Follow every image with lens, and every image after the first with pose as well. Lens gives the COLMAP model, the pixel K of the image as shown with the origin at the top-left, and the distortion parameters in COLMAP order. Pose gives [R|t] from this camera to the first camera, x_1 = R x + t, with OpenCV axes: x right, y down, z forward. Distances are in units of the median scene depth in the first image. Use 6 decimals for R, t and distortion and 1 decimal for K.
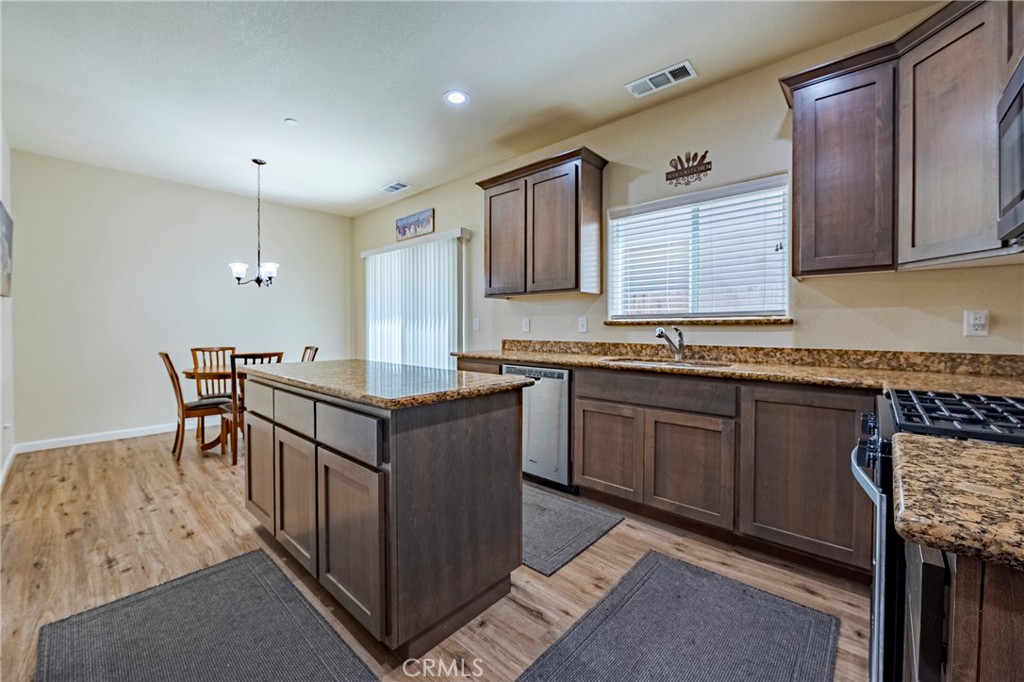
lens RADIAL K [[408.4, 0, 511.6], [0, 408.4, 330.2], [0, 0, 1]] dist [-0.011230, -0.000023]
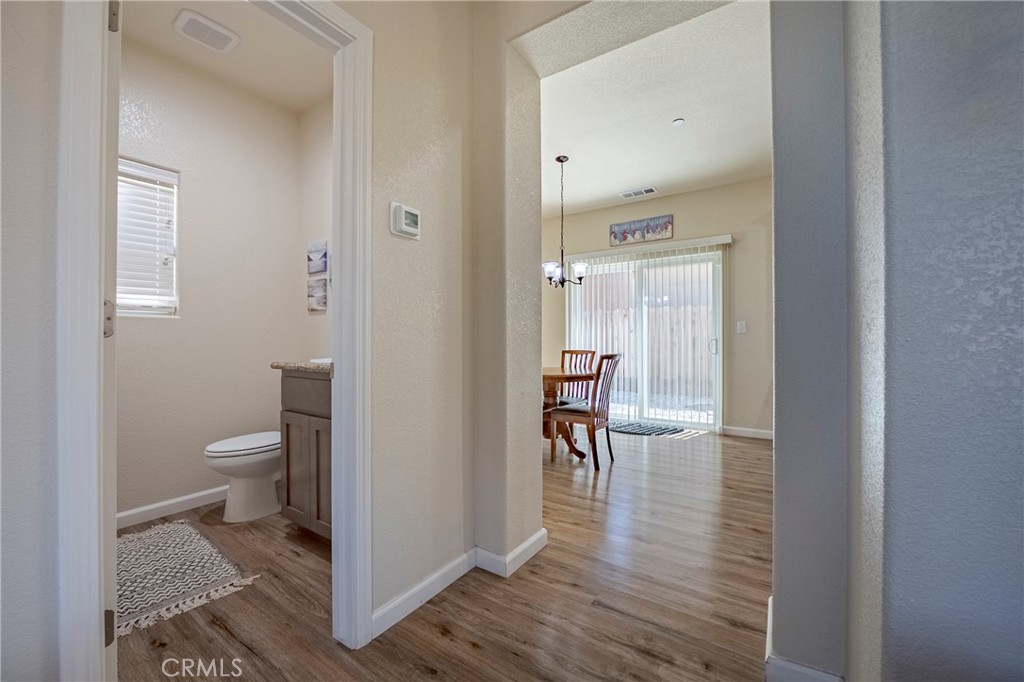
lens RADIAL K [[410.9, 0, 512.0], [0, 410.9, 341.0], [0, 0, 1]] dist [-0.000814, -0.000035]
pose [[0.990145, -0.004931, 0.139961, -1.183241], [0.005469, 0.999979, -0.003457, 0.029520], [-0.139941, 0.004189, 0.990151, 0.061101]]
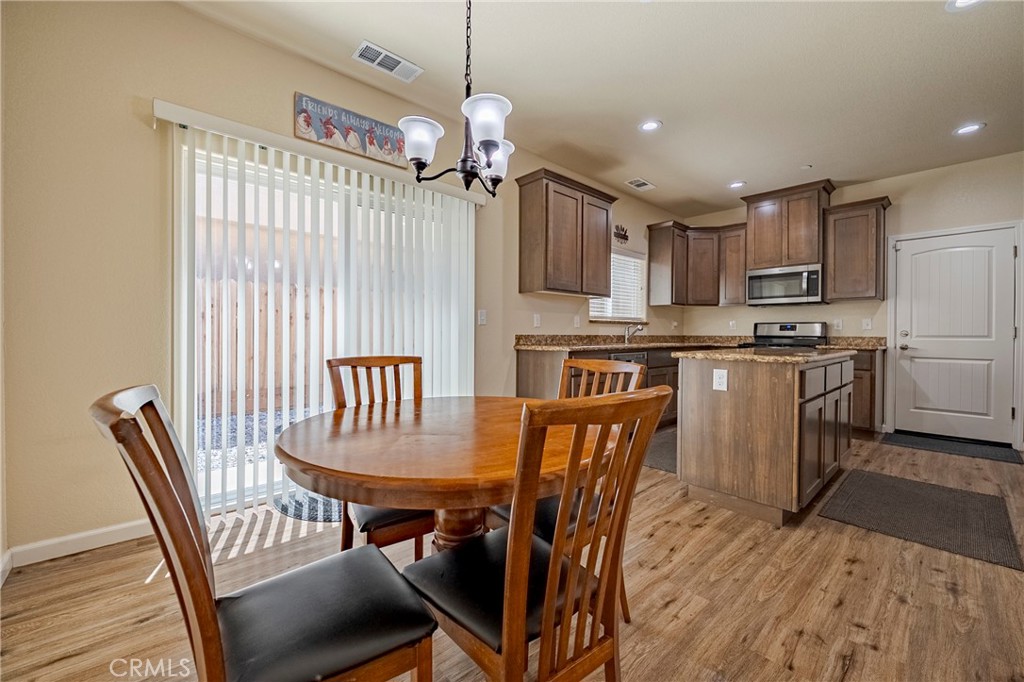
lens RADIAL K [[408.4, 0, 509.4], [0, 408.4, 334.9], [0, 0, 1]] dist [-0.011079, 0.000045]
pose [[0.099858, -0.004324, 0.994992, -1.307937], [0.002754, 0.999988, 0.004069, 0.025767], [-0.994998, 0.002334, 0.099869, 1.251192]]
